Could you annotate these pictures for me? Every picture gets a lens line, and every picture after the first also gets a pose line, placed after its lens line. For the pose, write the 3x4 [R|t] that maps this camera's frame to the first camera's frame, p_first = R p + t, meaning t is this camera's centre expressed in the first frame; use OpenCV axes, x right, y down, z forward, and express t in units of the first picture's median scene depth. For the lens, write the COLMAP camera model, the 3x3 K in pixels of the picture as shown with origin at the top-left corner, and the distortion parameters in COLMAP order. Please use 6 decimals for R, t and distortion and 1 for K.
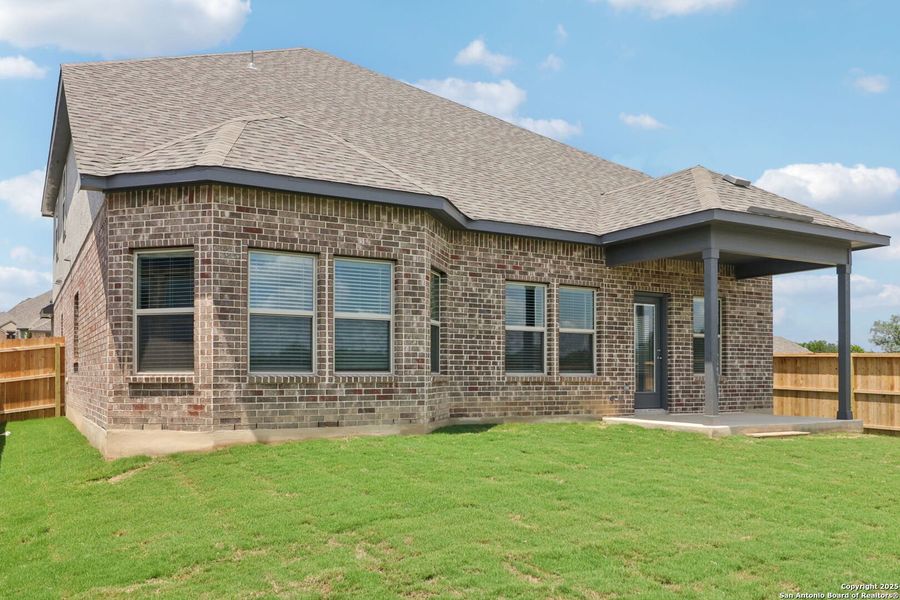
lens RADIAL K [[728.3, 0, 449.9], [0, 728.3, 358.7], [0, 0, 1]] dist [0.014139, 0.002131]
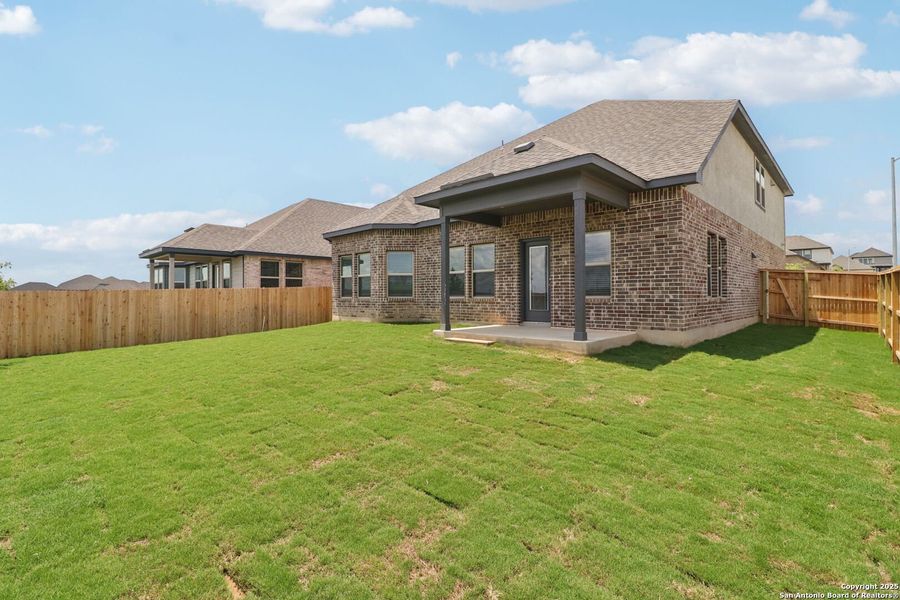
lens RADIAL K [[422.1, 0, 445.2], [0, 422.1, 297.0], [0, 0, 1]] dist [0.000619, -0.000159]
pose [[0.271433, -0.002079, -0.962455, 1.343071], [0.024939, 0.999677, 0.004874, 0.017556], [0.962134, -0.025326, 0.271397, 0.824748]]
